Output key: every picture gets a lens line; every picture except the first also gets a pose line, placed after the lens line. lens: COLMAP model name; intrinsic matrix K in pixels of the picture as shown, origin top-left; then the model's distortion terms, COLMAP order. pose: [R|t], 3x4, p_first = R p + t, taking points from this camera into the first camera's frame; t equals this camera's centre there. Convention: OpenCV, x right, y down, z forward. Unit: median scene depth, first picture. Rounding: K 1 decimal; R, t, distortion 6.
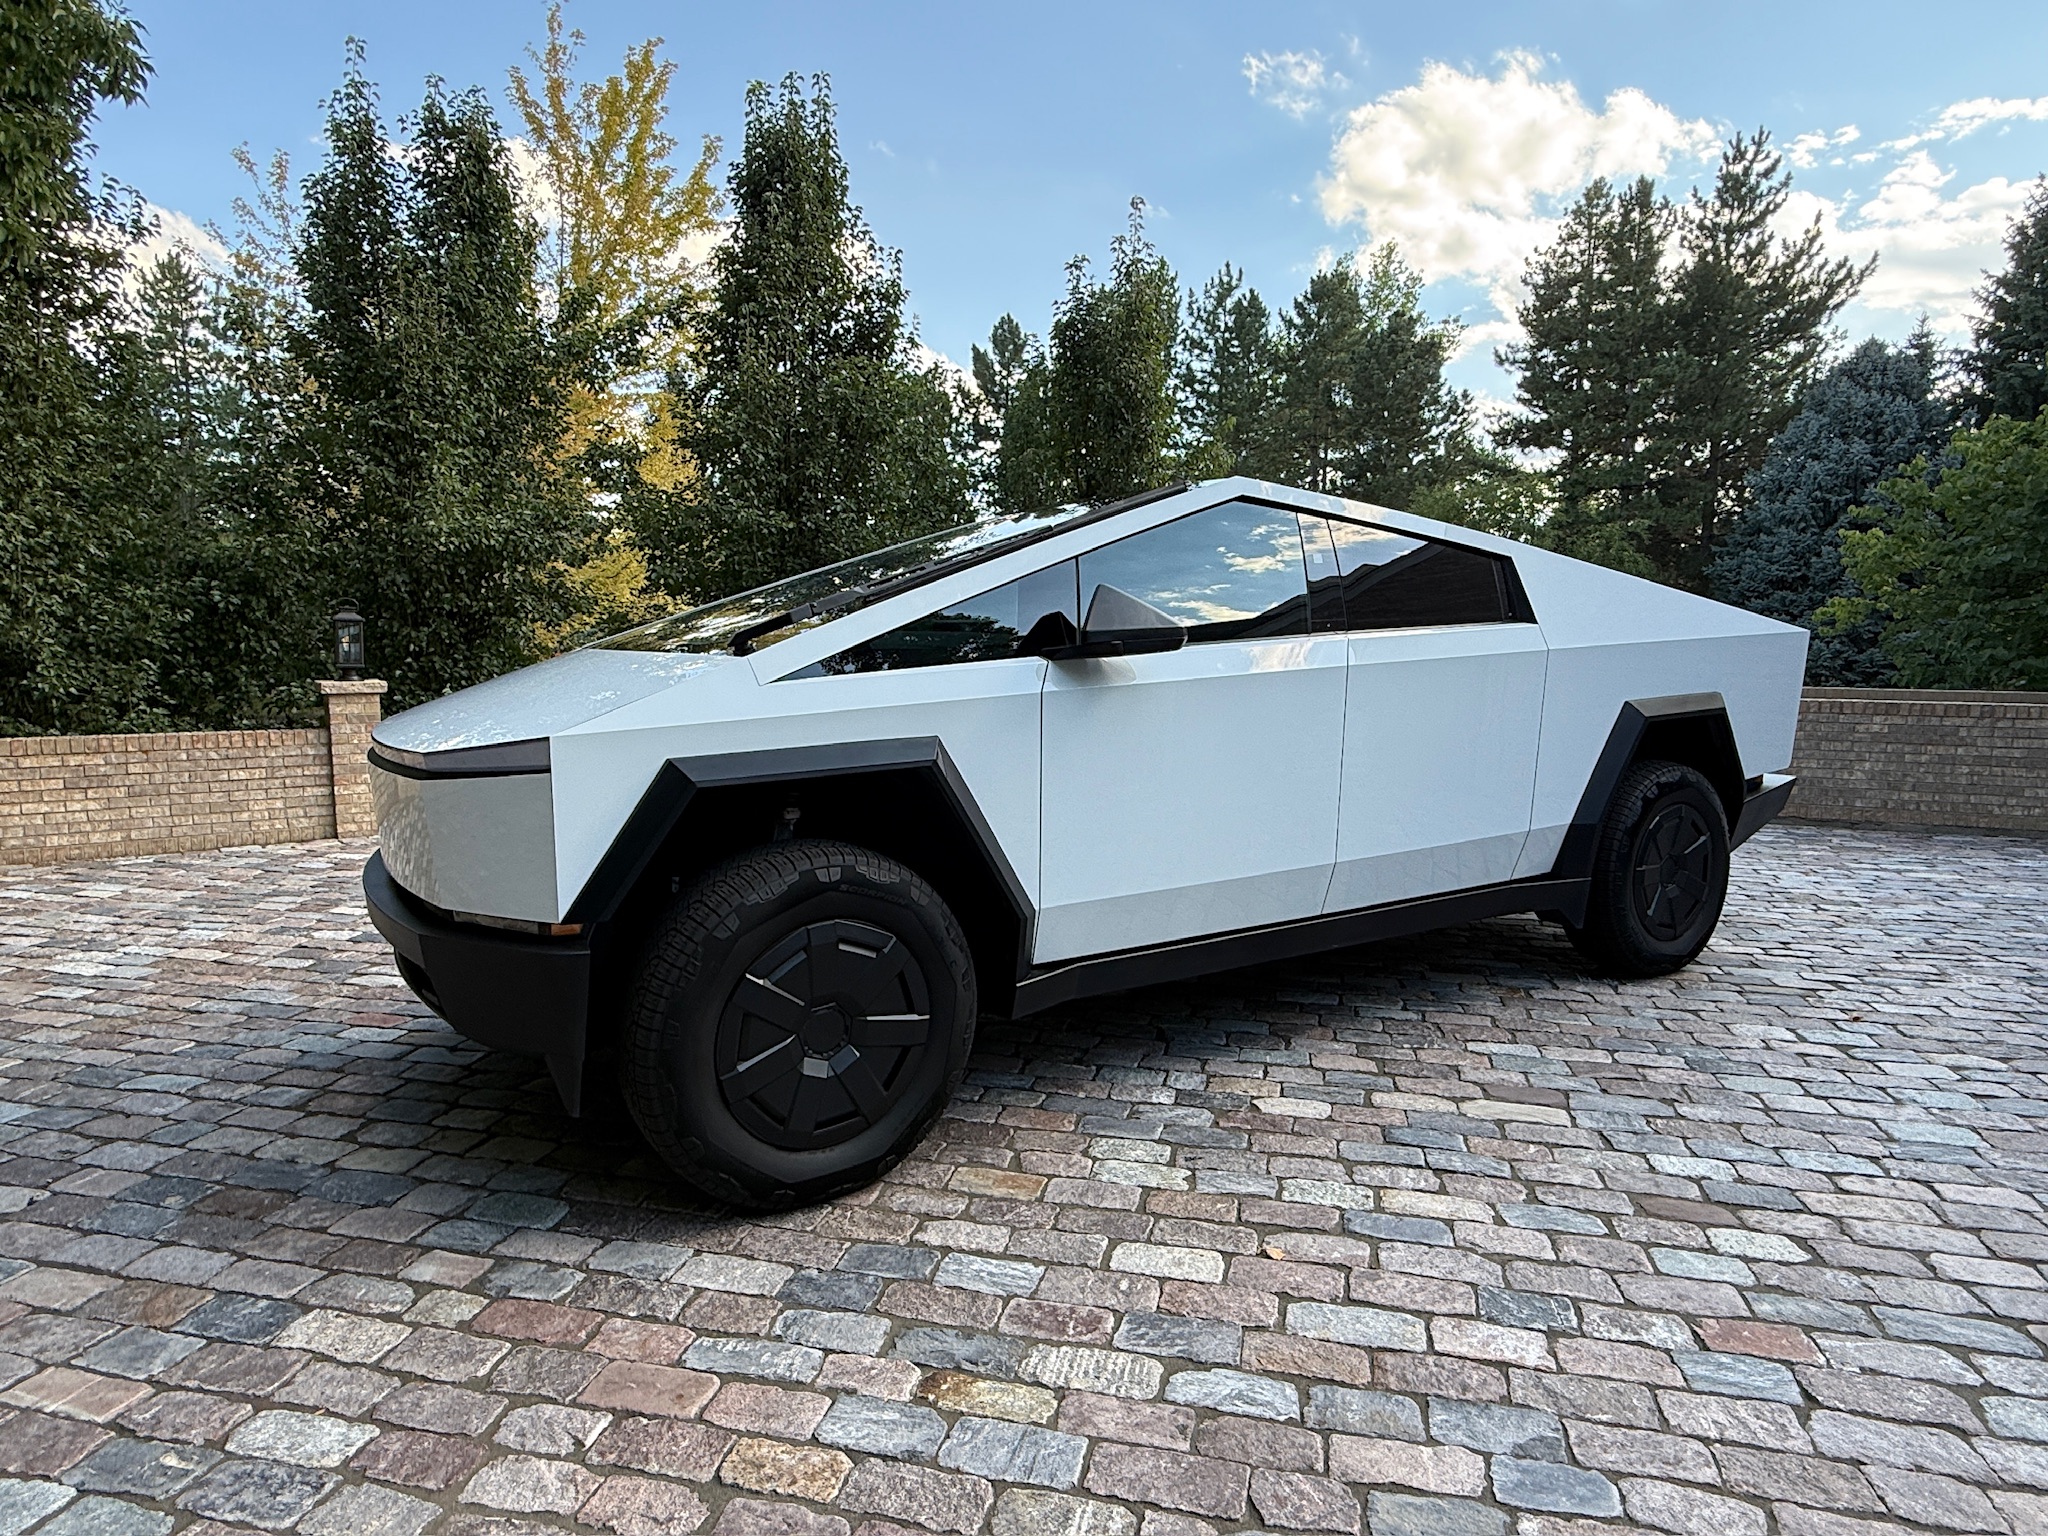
lens RADIAL K [[1152.0, 0, 1024.0], [0, 1152.0, 768.0], [0, 0, 1]] dist [0.000149, 0.001404]
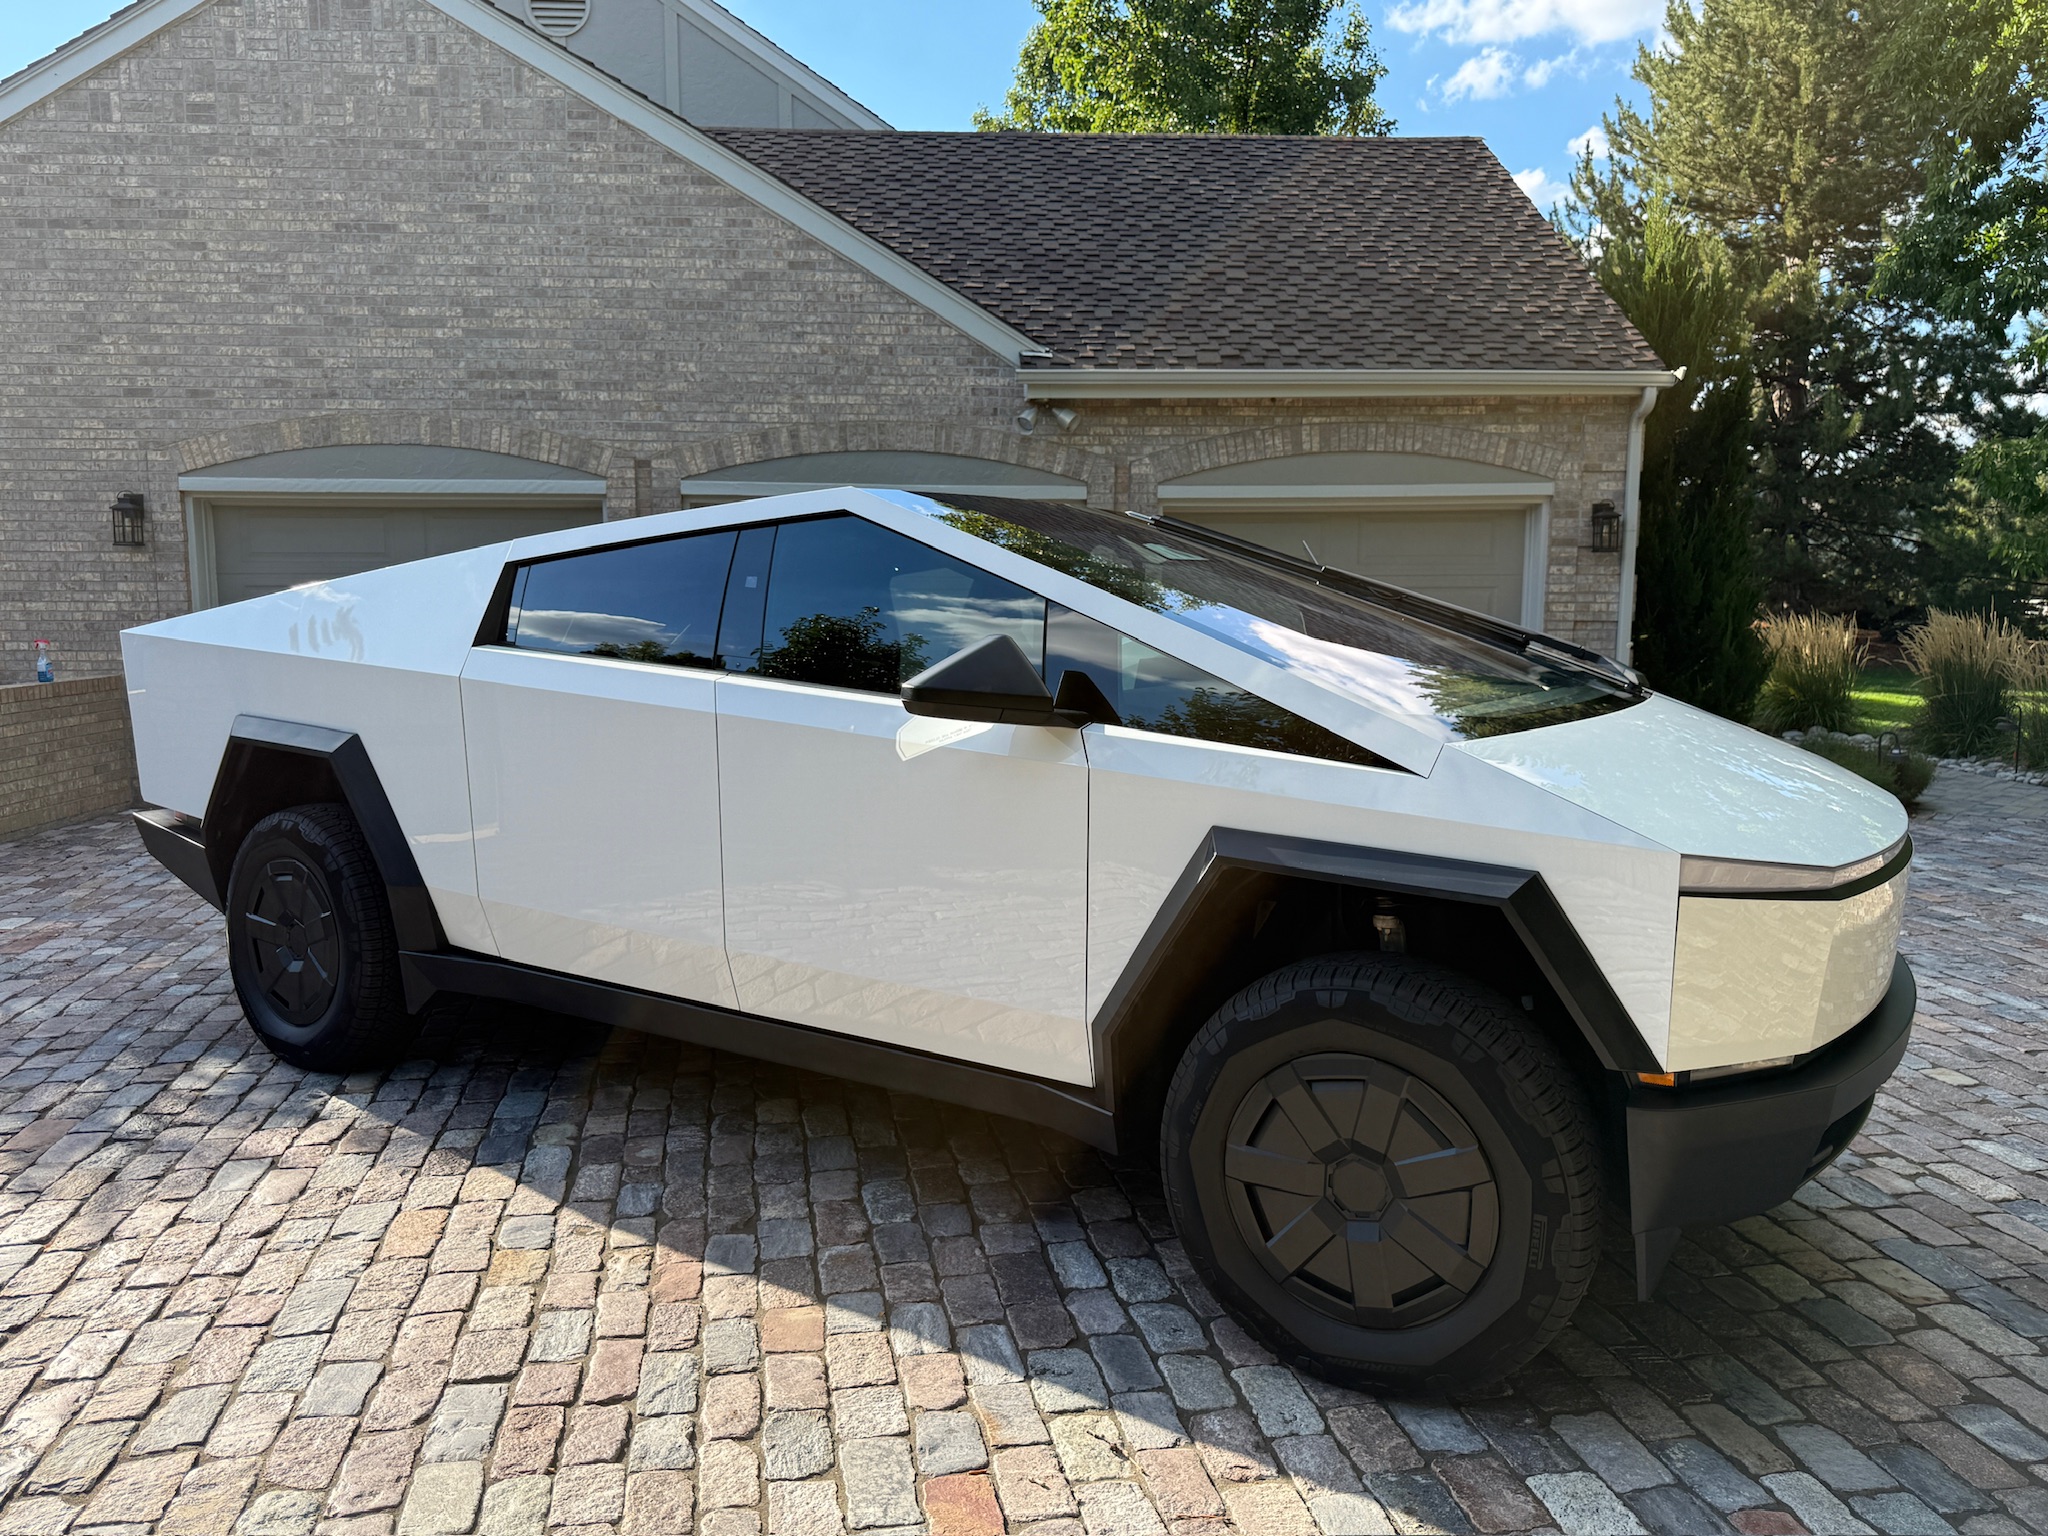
lens RADIAL K [[1548.0, 0, 1015.2], [0, 1548.0, 771.5], [0, 0, 1]] dist [0.053057, -0.068171]
pose [[-0.406788, -0.119222, 0.905709, -1.021112], [0.094827, 0.980580, 0.171668, -0.249355], [-0.908587, 0.155718, -0.387583, 1.558667]]
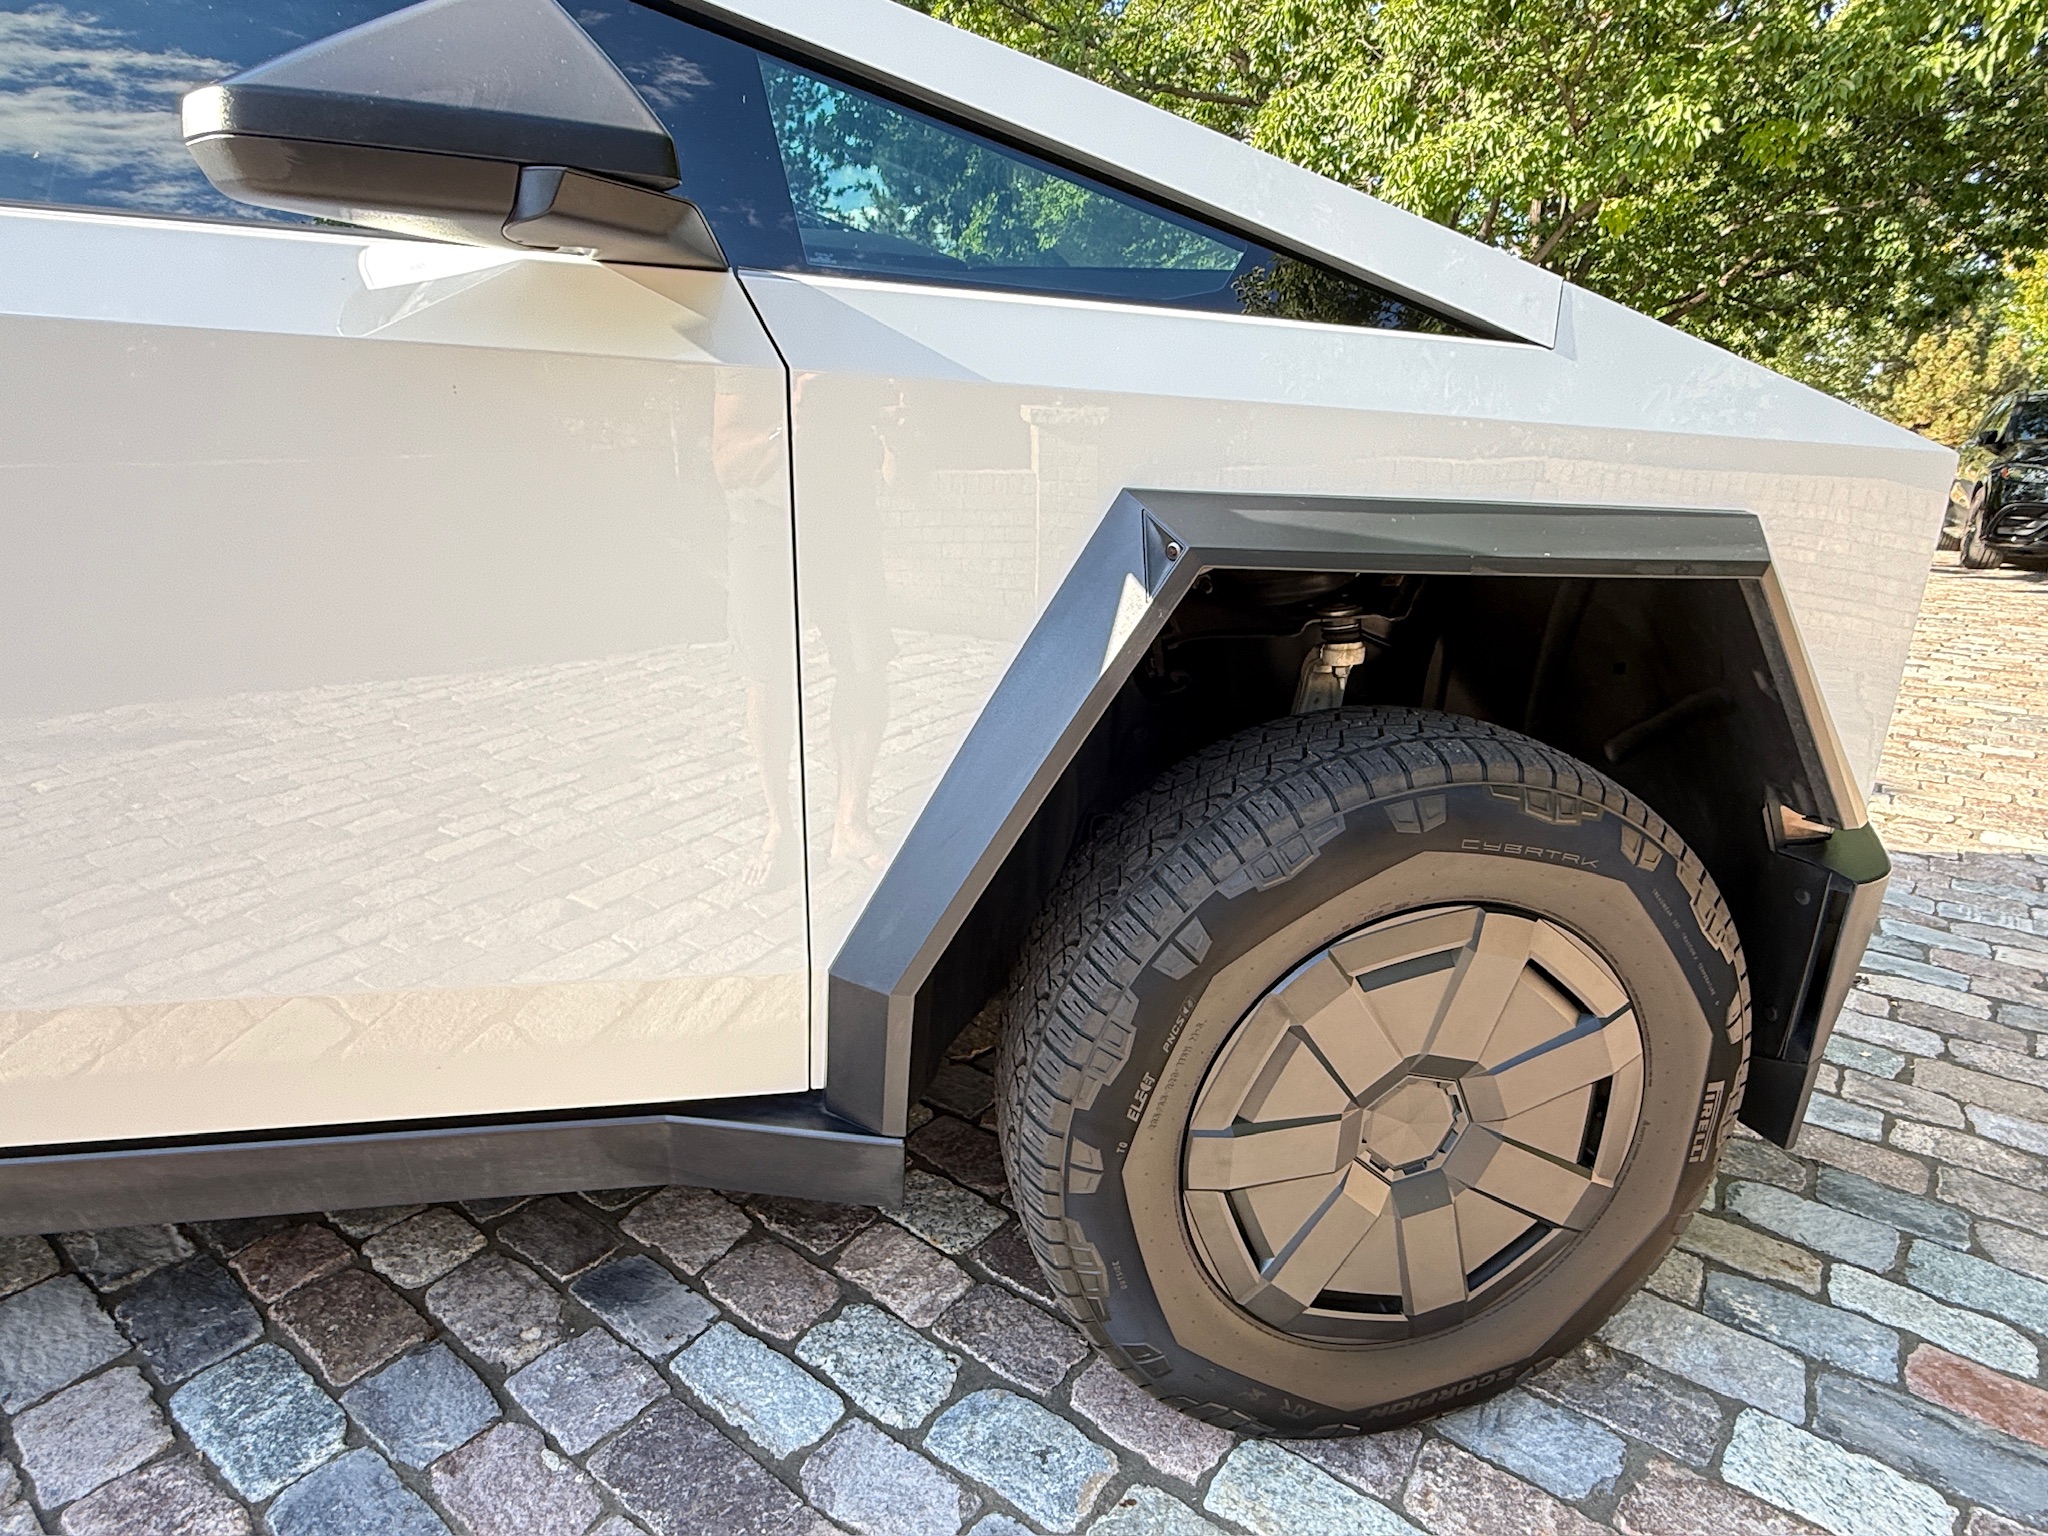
lens RADIAL K [[1171.1, 0, 1008.3], [0, 1171.1, 772.2], [0, 0, 1]] dist [0.002529, -0.000336]
pose [[-0.911978, -0.123848, 0.391099, -0.412440], [0.037881, 0.923846, 0.380885, -0.114314], [-0.408487, 0.362174, -0.837835, 1.416785]]
